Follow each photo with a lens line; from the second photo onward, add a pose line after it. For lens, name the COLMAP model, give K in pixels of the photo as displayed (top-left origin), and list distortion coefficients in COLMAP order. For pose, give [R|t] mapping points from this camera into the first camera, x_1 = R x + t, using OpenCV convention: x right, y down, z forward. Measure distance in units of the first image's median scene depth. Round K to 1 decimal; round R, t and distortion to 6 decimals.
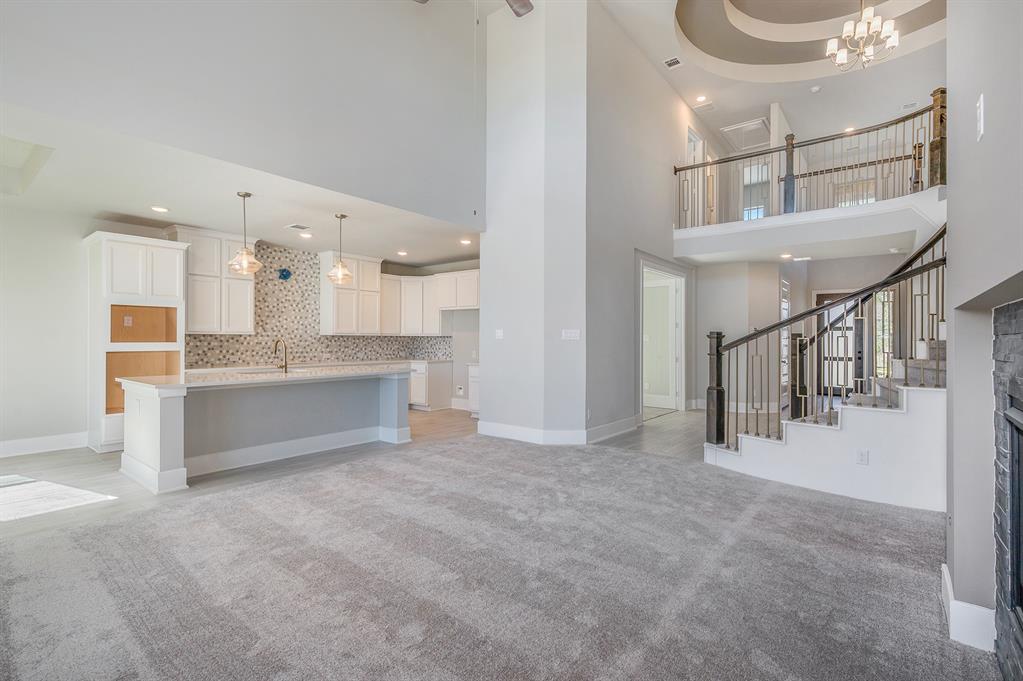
lens RADIAL K [[464.5, 0, 506.1], [0, 464.5, 332.5], [0, 0, 1]] dist [-0.001382, 0.000040]
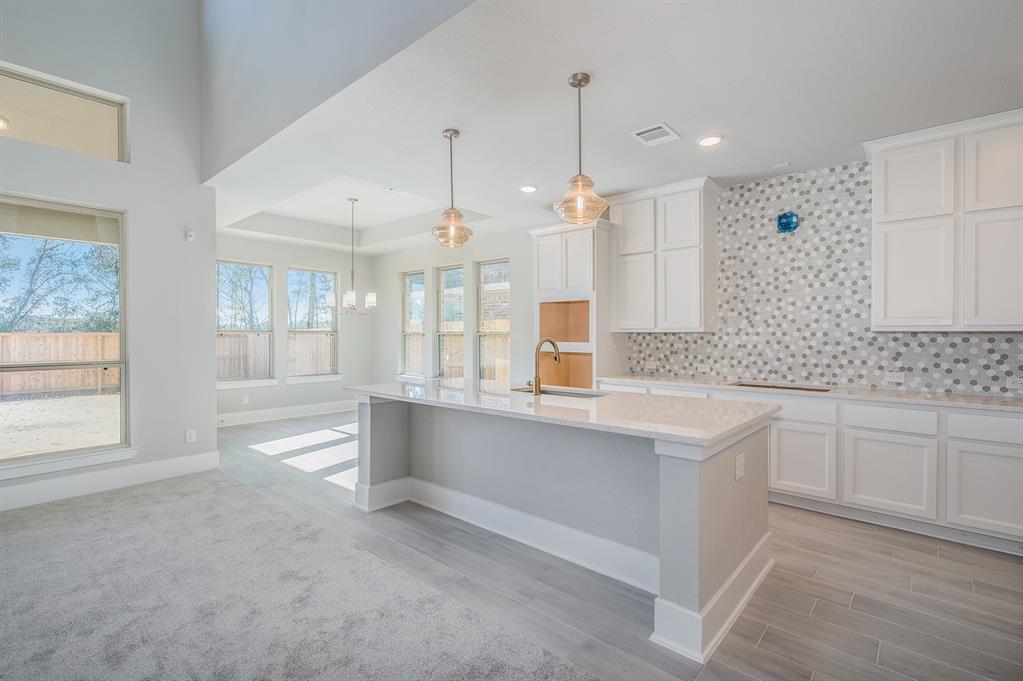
lens RADIAL K [[474.8, 0, 517.4], [0, 474.8, 340.2], [0, 0, 1]] dist [-0.000182, -0.000013]
pose [[-0.031550, 0.004066, -0.999494, 0.098797], [0.007537, 0.999964, 0.003830, 0.010195], [0.999474, -0.007412, -0.031579, 0.703681]]
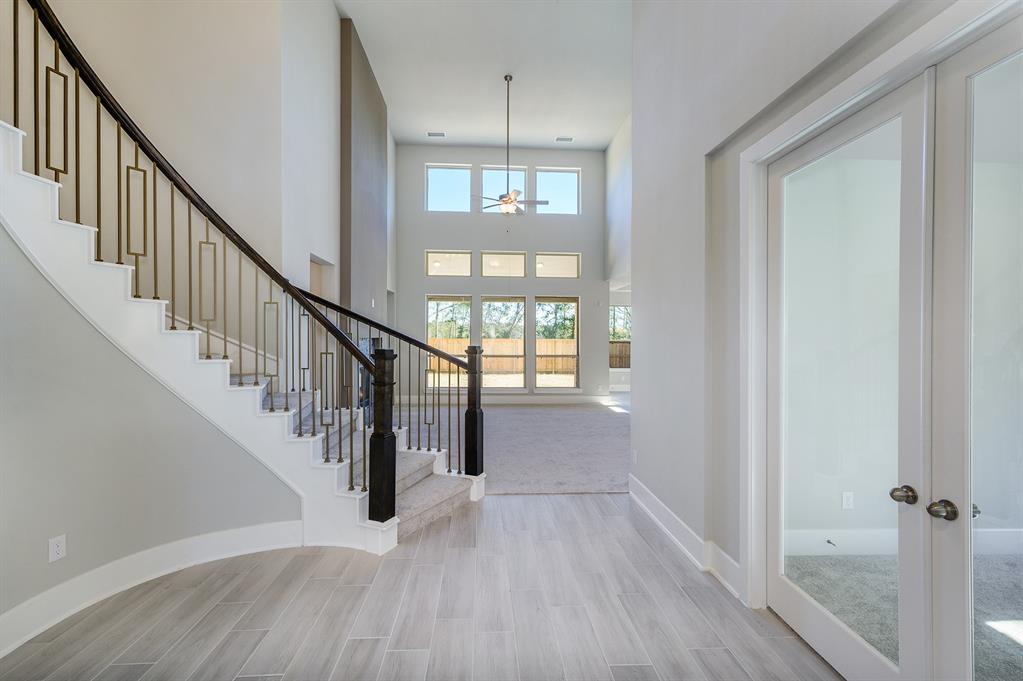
lens RADIAL K [[455.3, 0, 514.2], [0, 455.3, 341.5], [0, 0, 1]] dist [-0.002374, 0.000095]
pose [[-0.725362, 0.001082, -0.688367, 0.657372], [0.000776, 0.999999, 0.000754, -0.011060], [0.688368, 0.000012, -0.725362, 1.099442]]
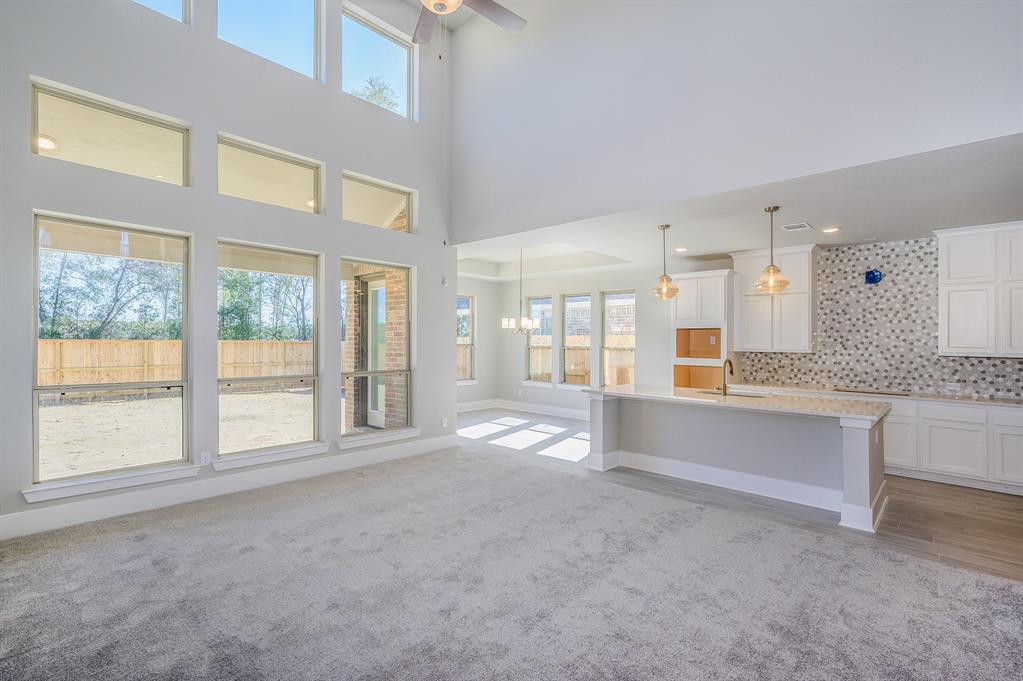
lens RADIAL K [[477.6, 0, 515.6], [0, 477.6, 338.4], [0, 0, 1]] dist [-0.001730, 0.000075]
pose [[-0.060210, -0.009705, -0.998139, 0.369362], [-0.000068, 0.999953, -0.009718, -0.013488], [0.998186, -0.000518, -0.060208, 0.448852]]
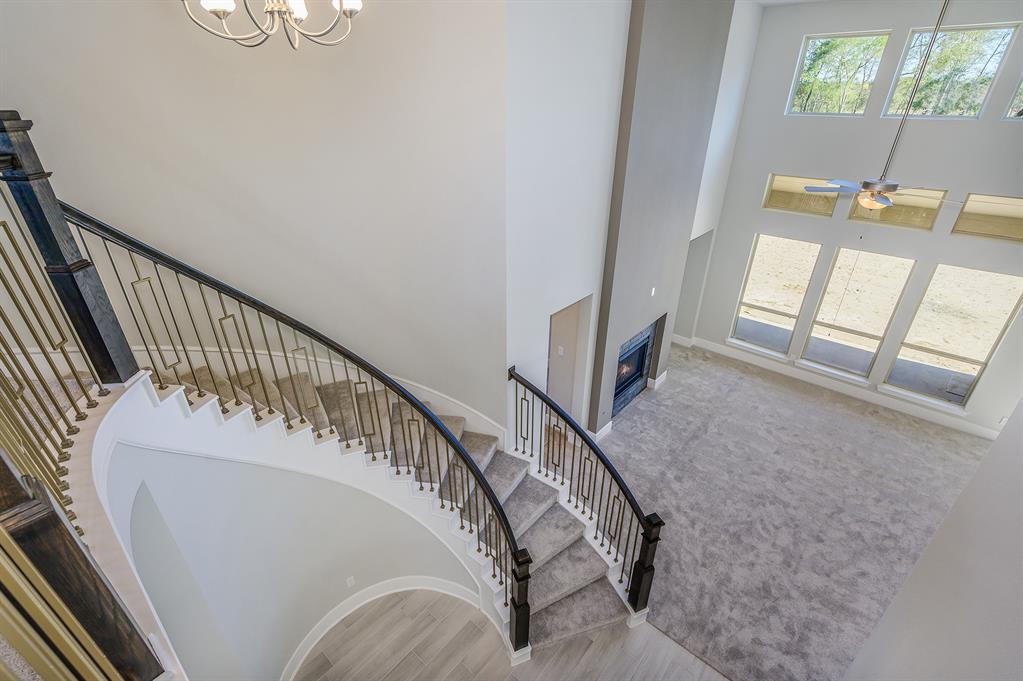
lens RADIAL K [[464.0, 0, 511.5], [0, 464.0, 340.5], [0, 0, 1]] dist [-0.000576, -0.000041]
pose [[-0.999622, -0.020863, 0.017891, 0.463593], [-0.010135, 0.884918, 0.465636, -0.423329], [-0.025546, 0.465278, -0.884796, 1.024094]]
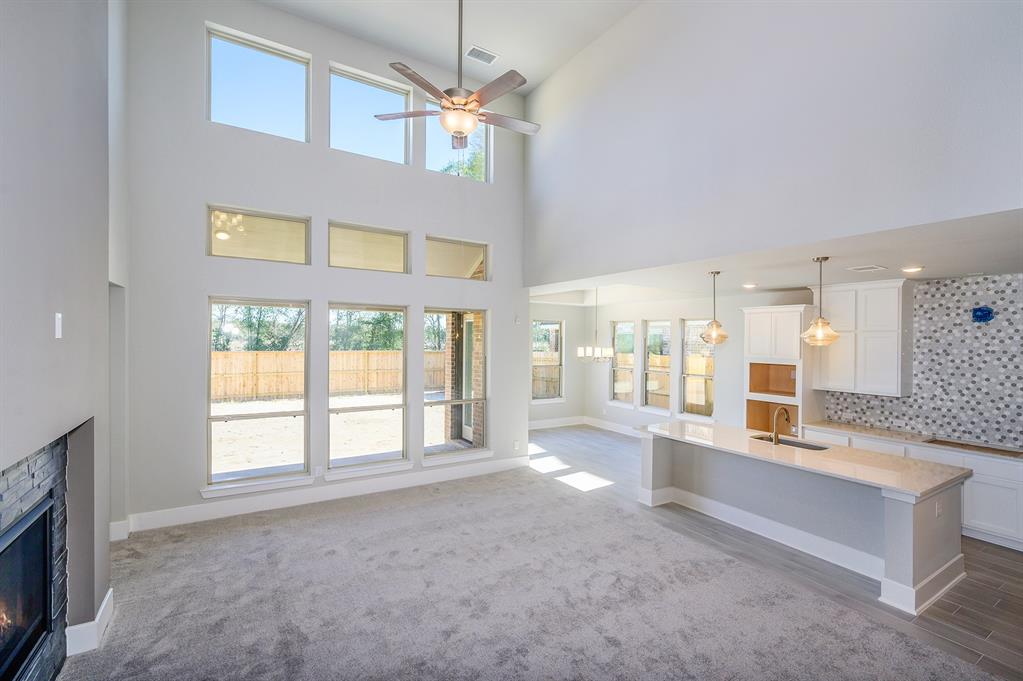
lens RADIAL K [[455.3, 0, 514.2], [0, 455.3, 341.5], [0, 0, 1]] dist [-0.002374, 0.000095]
pose [[-0.323374, -0.003732, -0.946264, 0.395153], [-0.006574, 0.999977, -0.001697, -0.080440], [0.946249, 0.005672, -0.323391, 0.564126]]
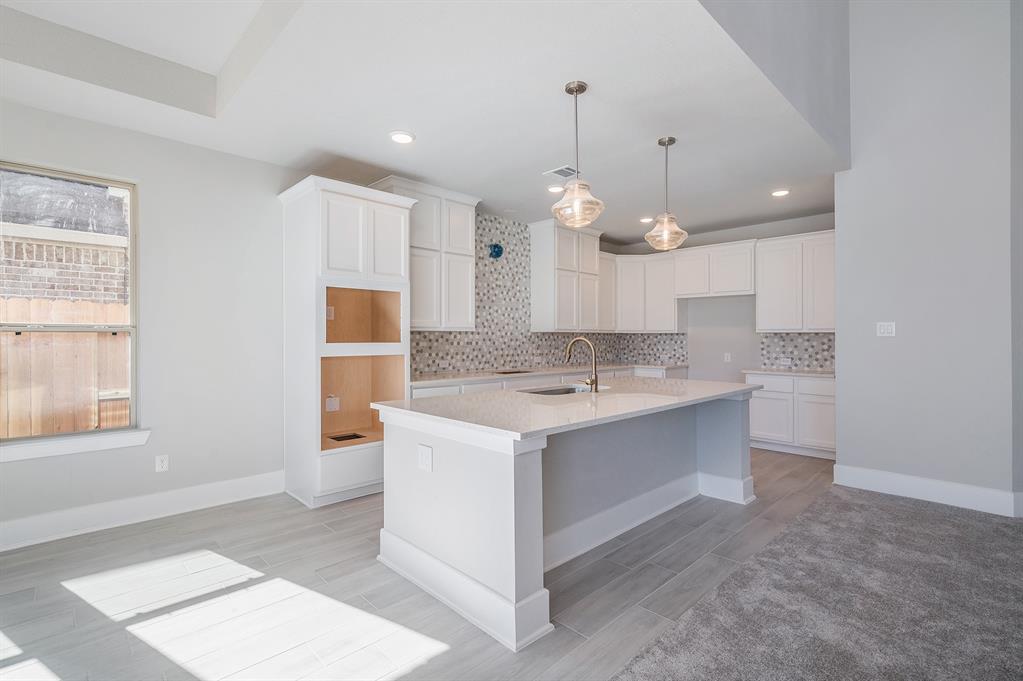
lens RADIAL K [[468.3, 0, 519.6], [0, 468.3, 329.4], [0, 0, 1]] dist [-0.000470, -0.000143]
pose [[0.992618, -0.004449, -0.121199, -0.351596], [0.004164, 0.999988, -0.002600, 0.003111], [0.121209, 0.002077, 0.992625, 0.258020]]
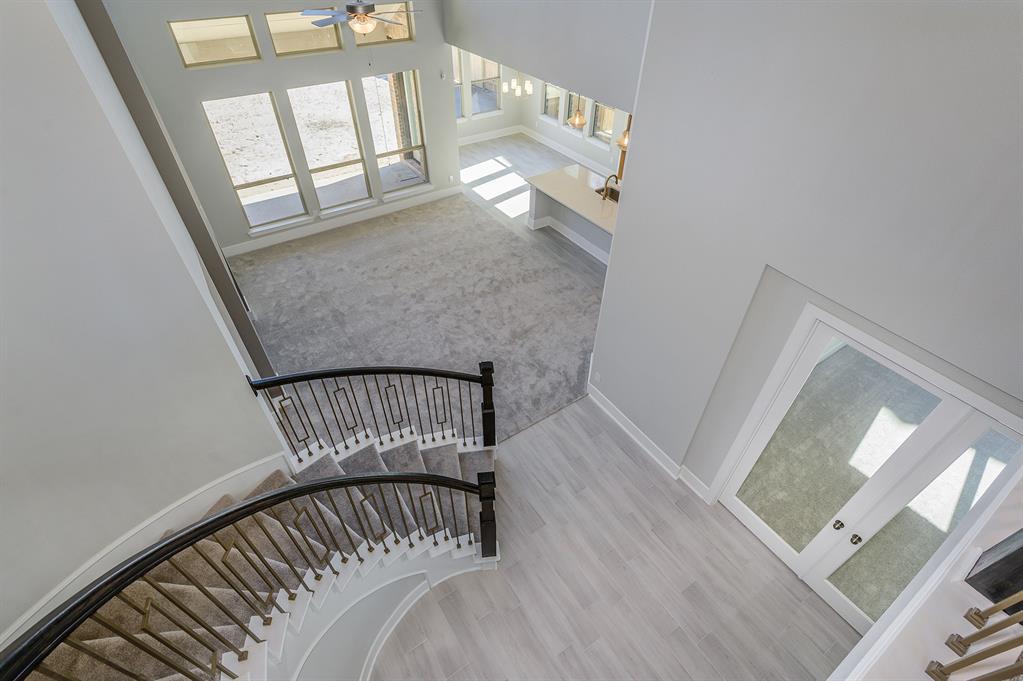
lens RADIAL K [[481.6, 0, 513.3], [0, 481.6, 336.2], [0, 0, 1]] dist [0.004431, 0.000801]
pose [[-0.289727, 0.629830, -0.720675, 0.701620], [-0.003031, 0.752363, 0.658742, -0.422921], [0.957104, 0.193040, -0.216071, 0.807282]]
